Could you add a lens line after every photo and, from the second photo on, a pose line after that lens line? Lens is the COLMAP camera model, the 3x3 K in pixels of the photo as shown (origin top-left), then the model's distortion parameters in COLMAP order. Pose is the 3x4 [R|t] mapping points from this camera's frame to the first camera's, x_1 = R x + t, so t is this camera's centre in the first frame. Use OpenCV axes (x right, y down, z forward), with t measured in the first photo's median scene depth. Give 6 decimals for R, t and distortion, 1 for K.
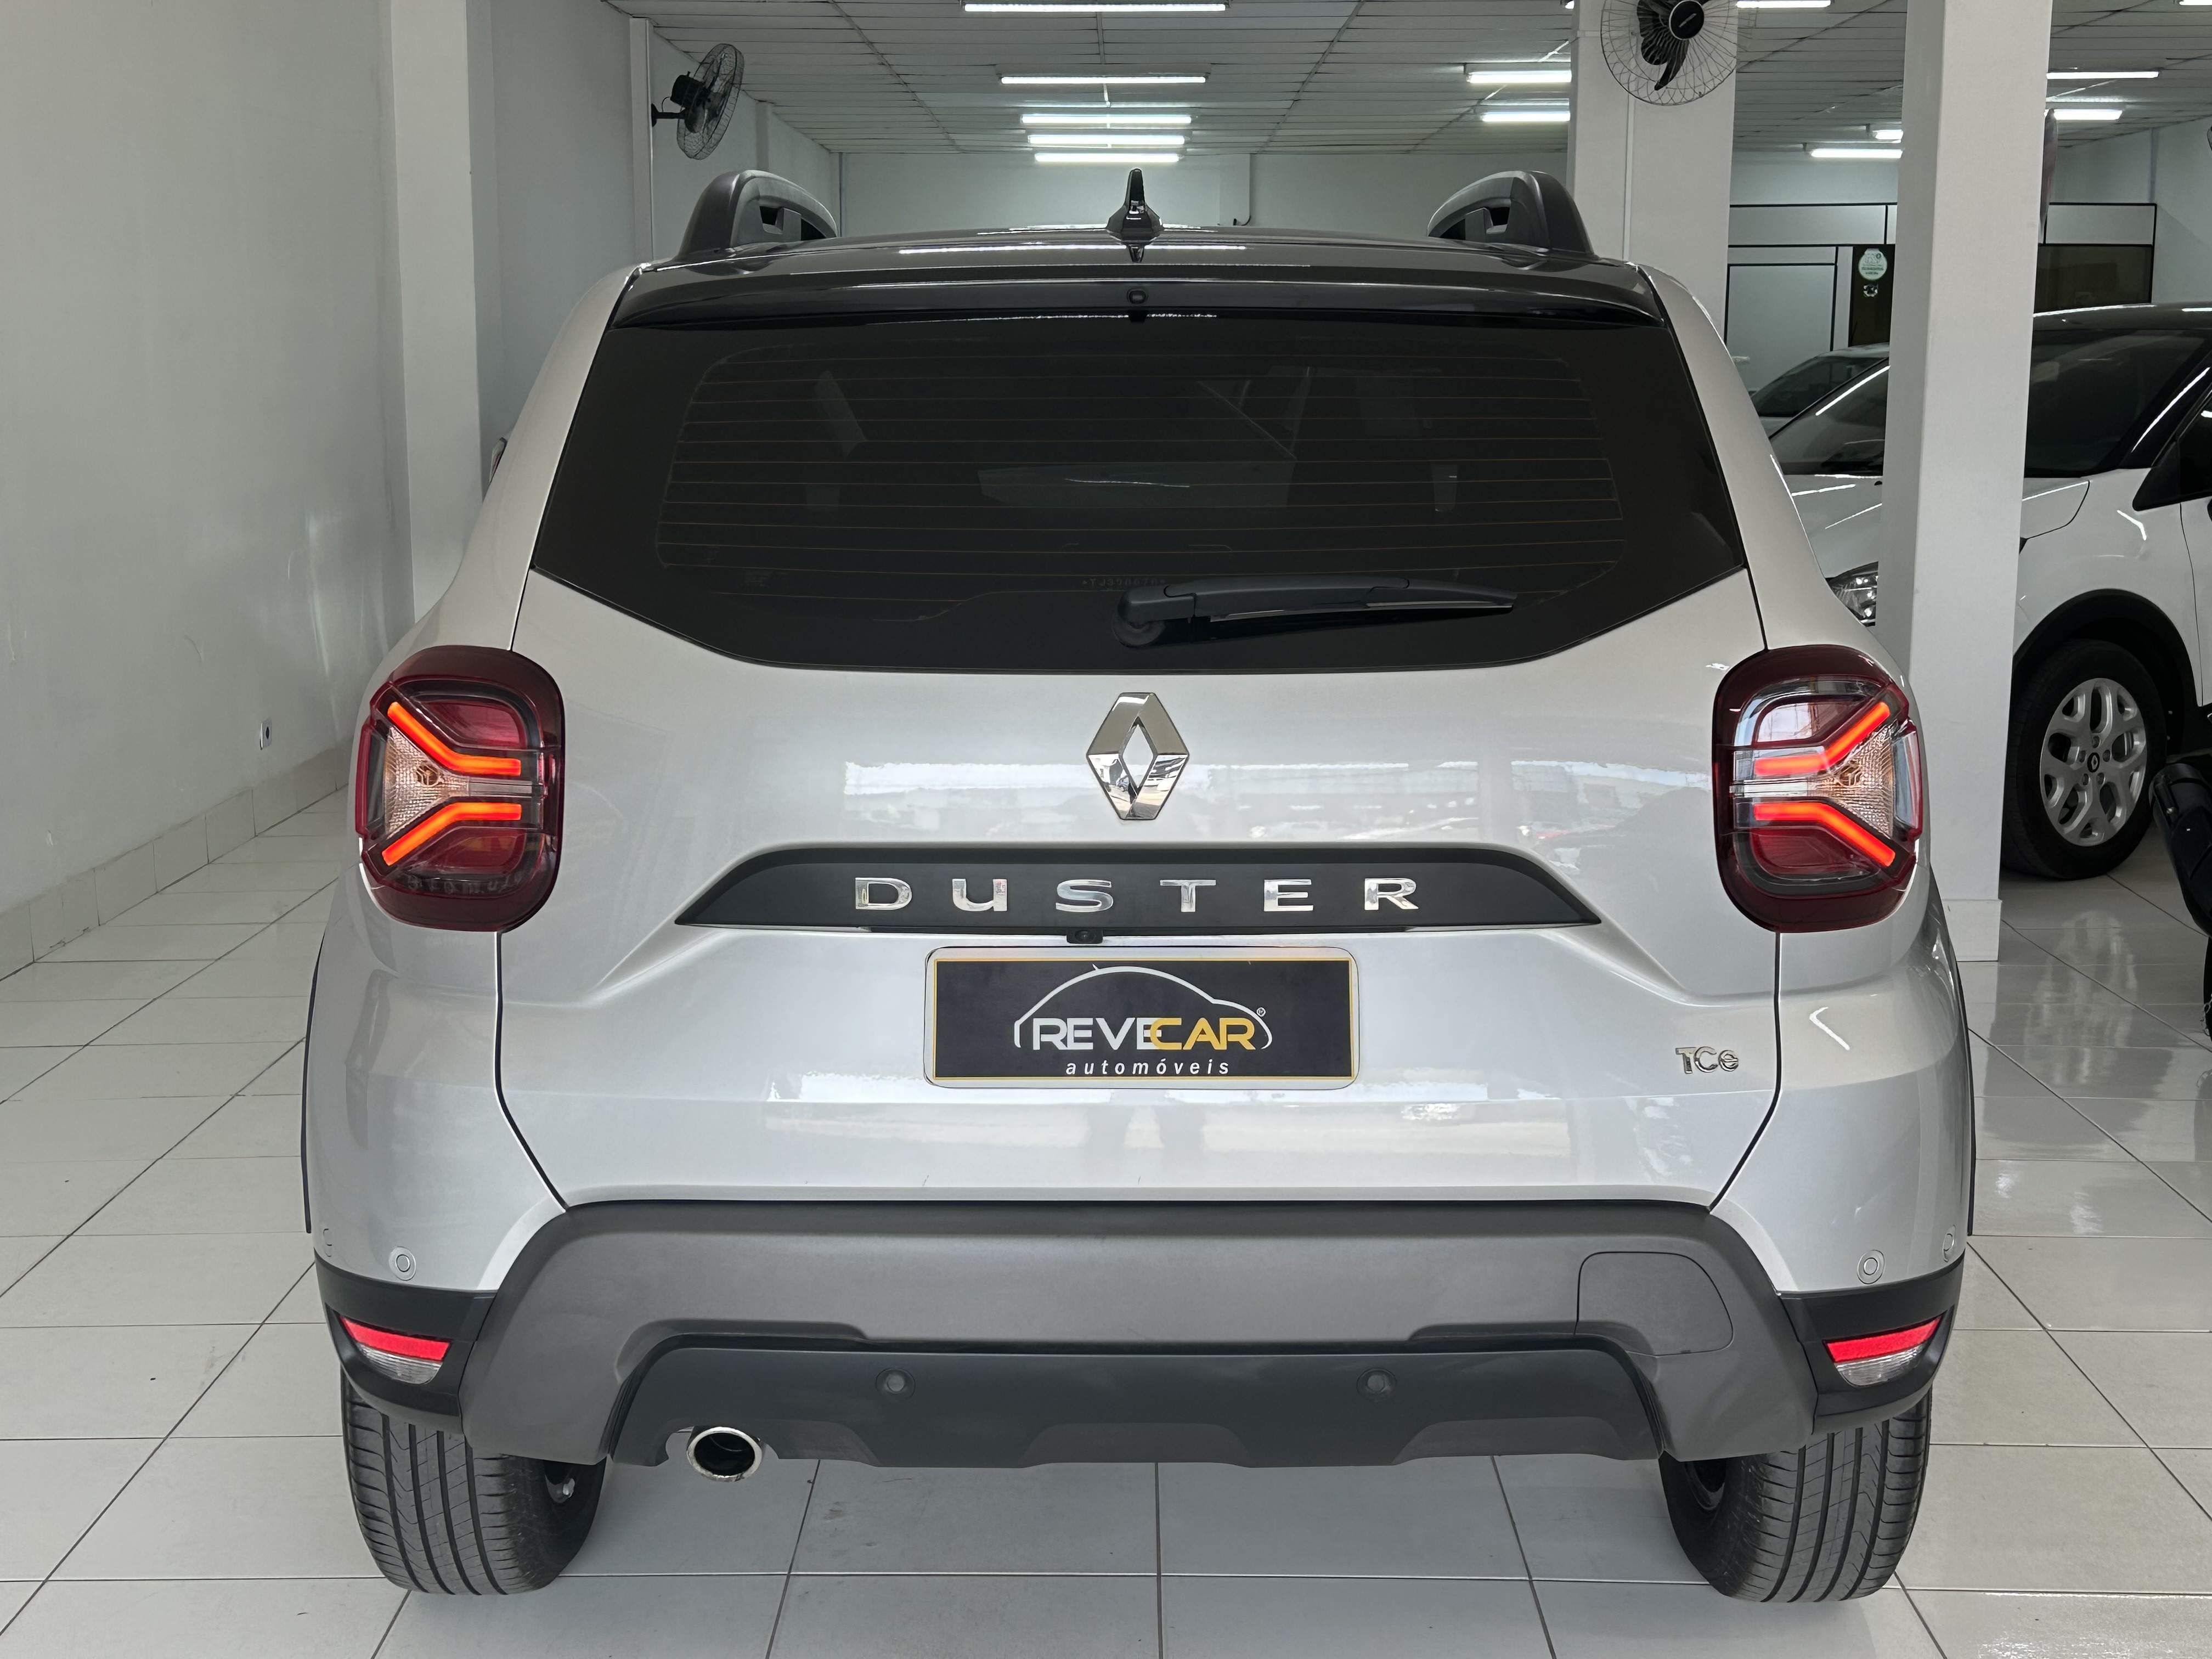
lens RADIAL K [[2907.5, 0, 1106.0], [0, 2907.5, 829.5], [0, 0, 1]] dist [0.207490, -0.675153]
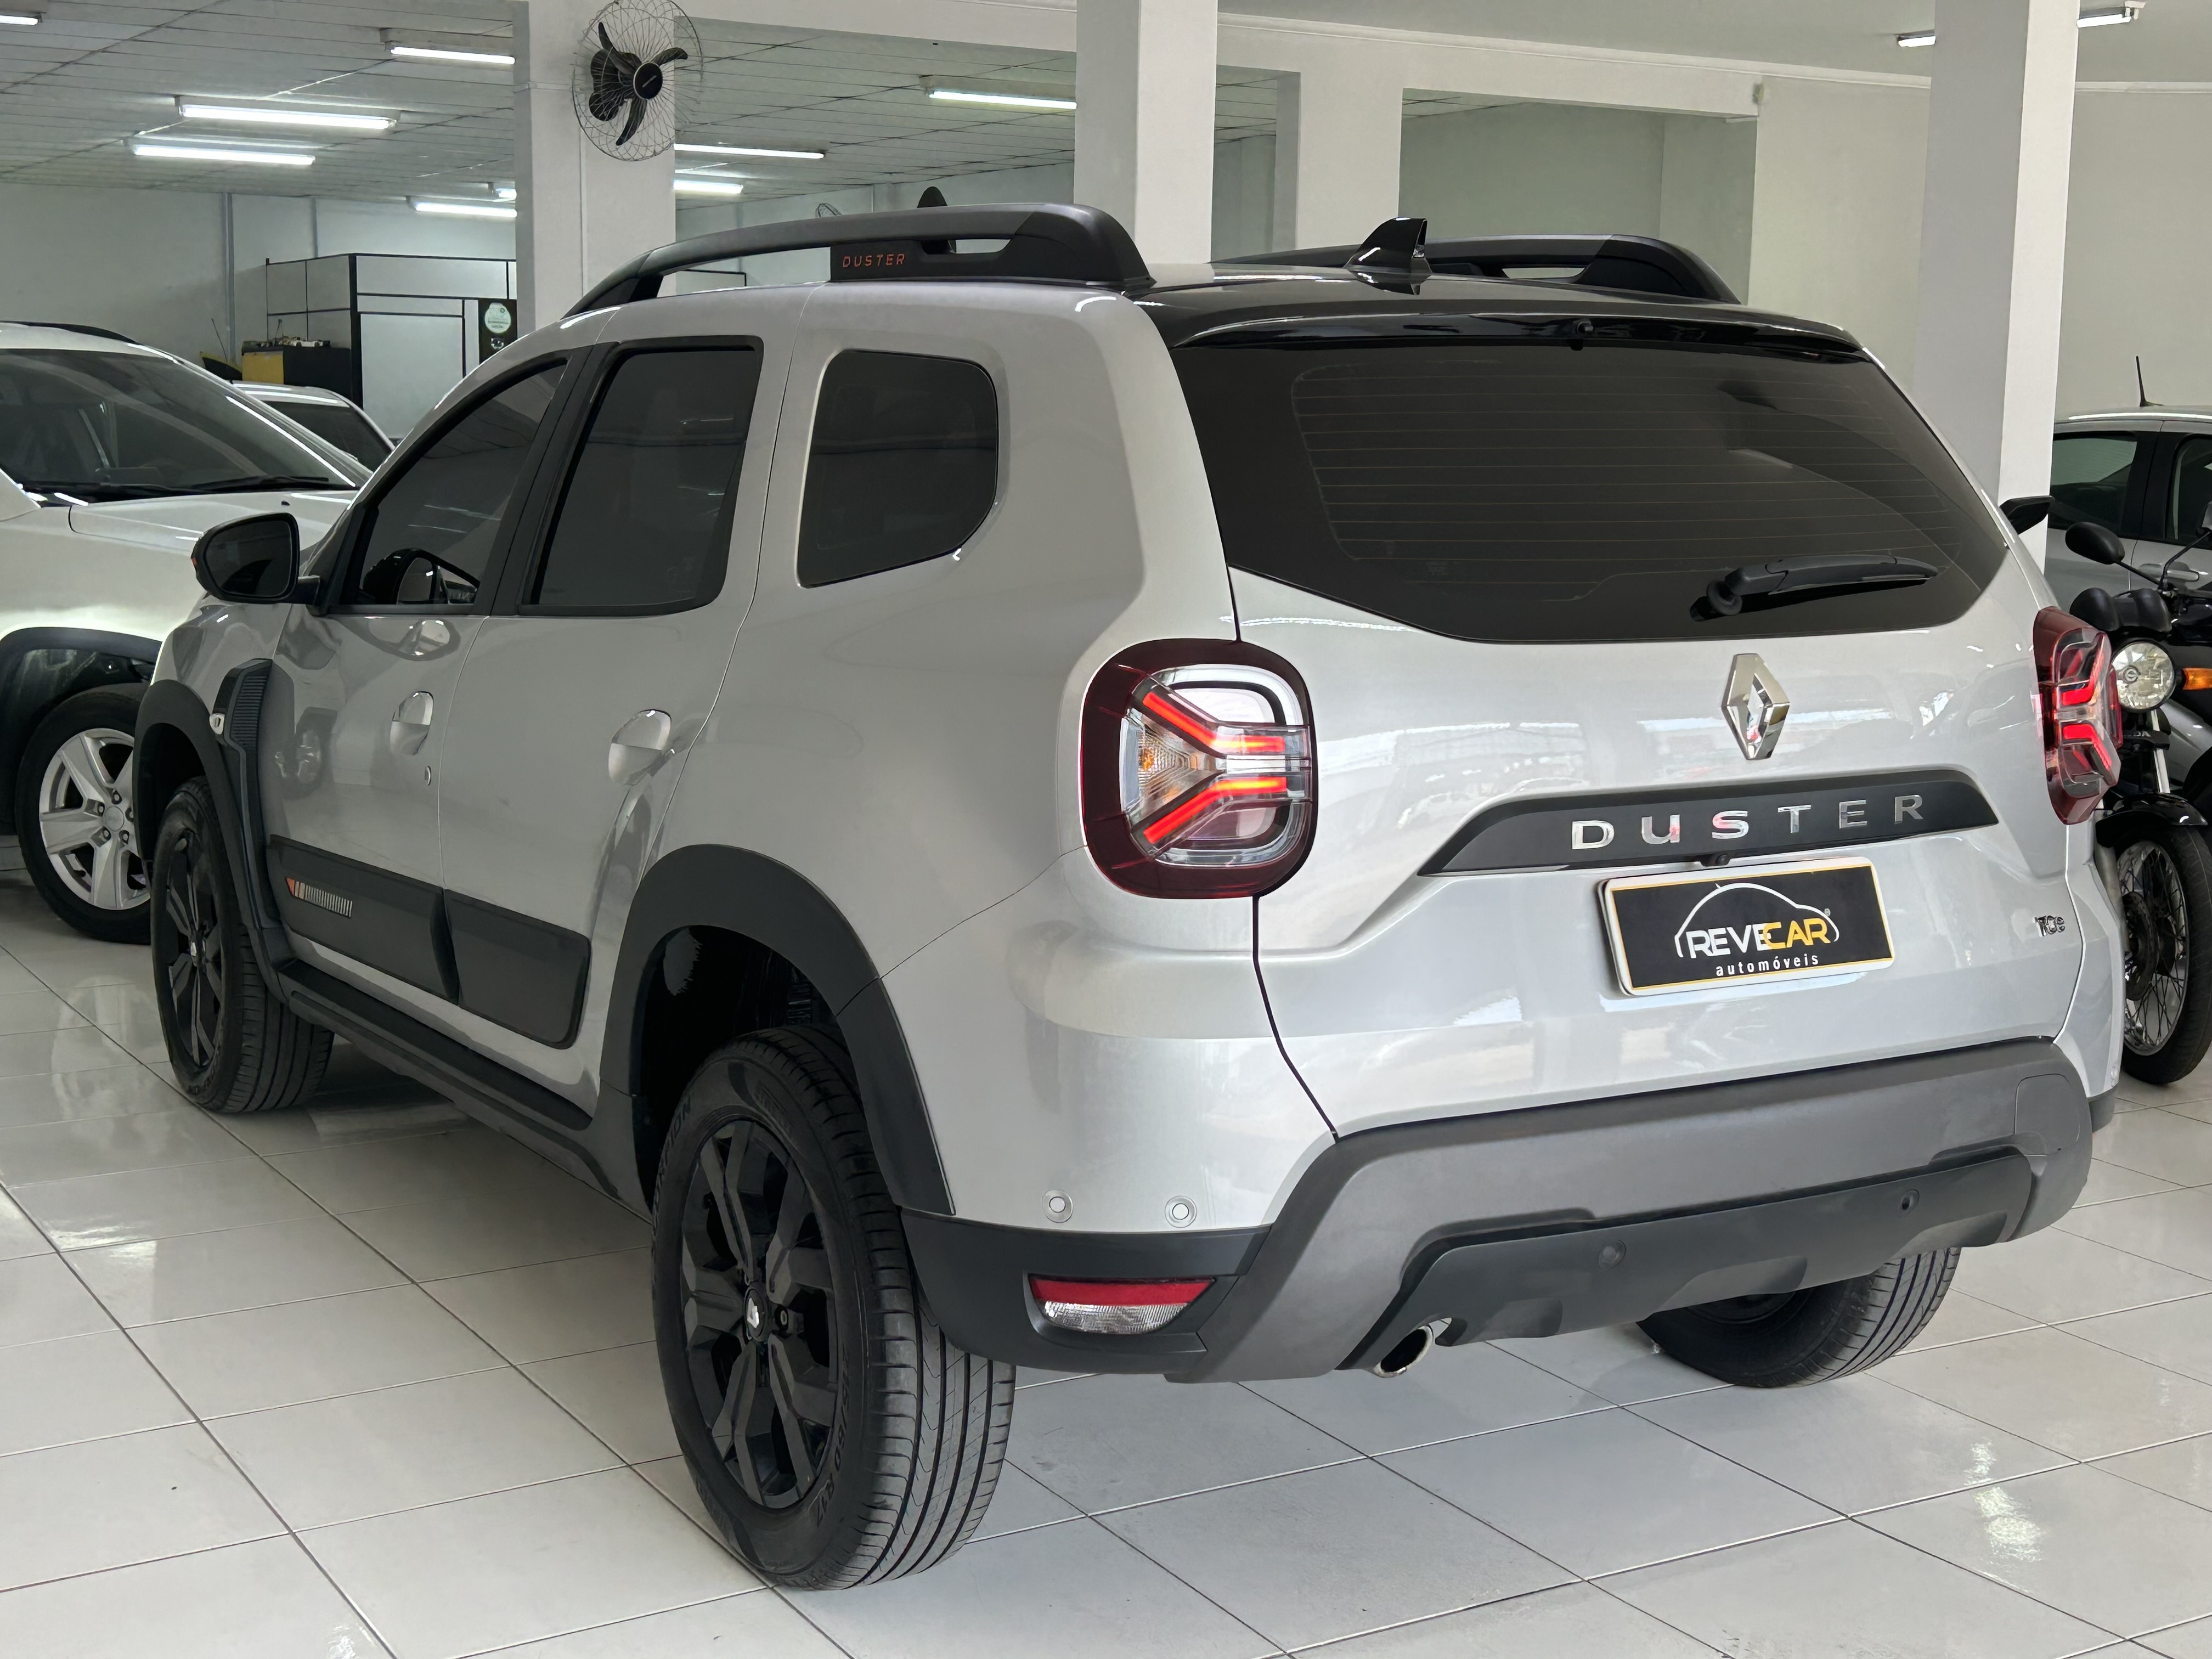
lens RADIAL K [[2907.5, 0, 1106.0], [0, 2907.5, 829.5], [0, 0, 1]] dist [0.207490, -0.675153]
pose [[0.842264, -0.061809, 0.535510, -0.857986], [0.071536, 0.997435, 0.002610, 0.003417], [-0.534297, 0.036110, 0.844525, 0.121523]]
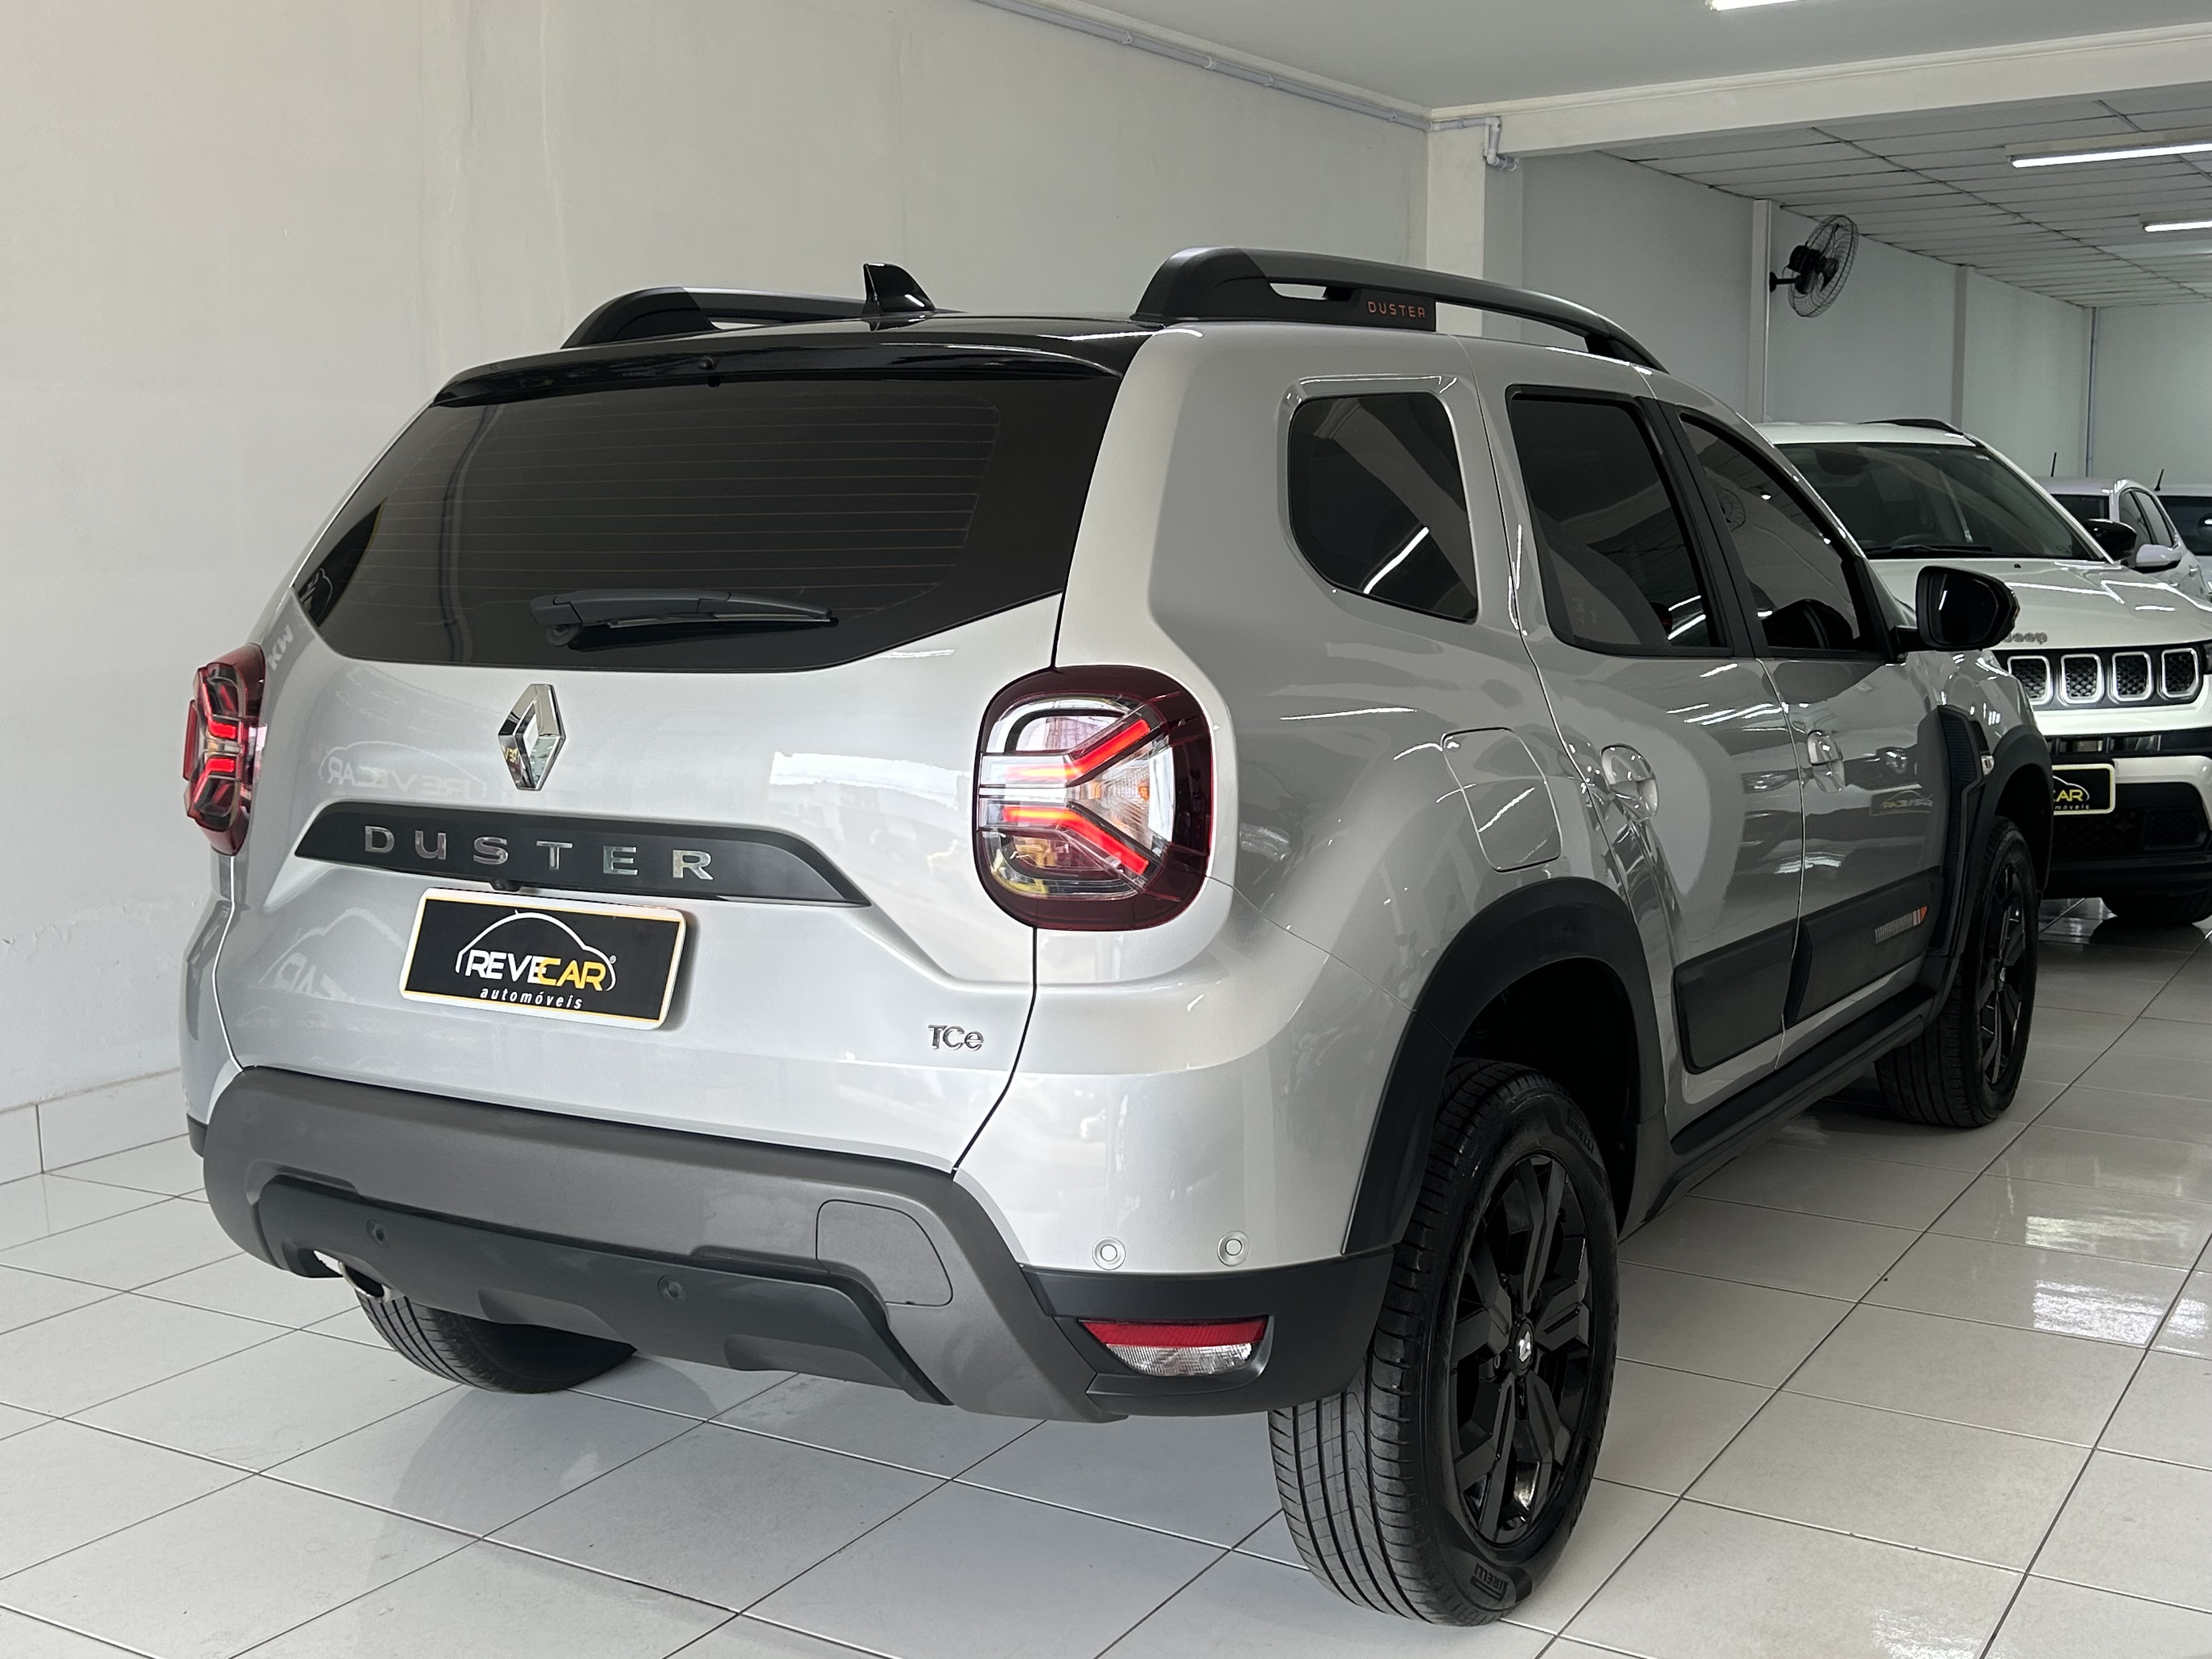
lens RADIAL K [[2514.3, 0, 1116.2], [0, 2514.3, 772.7], [0, 0, 1]] dist [0.025211, -0.026108]
pose [[0.863844, 0.044419, -0.501797, 0.734965], [-0.072266, 0.996729, -0.036175, 0.009635], [0.498548, 0.067512, 0.864229, 0.219140]]
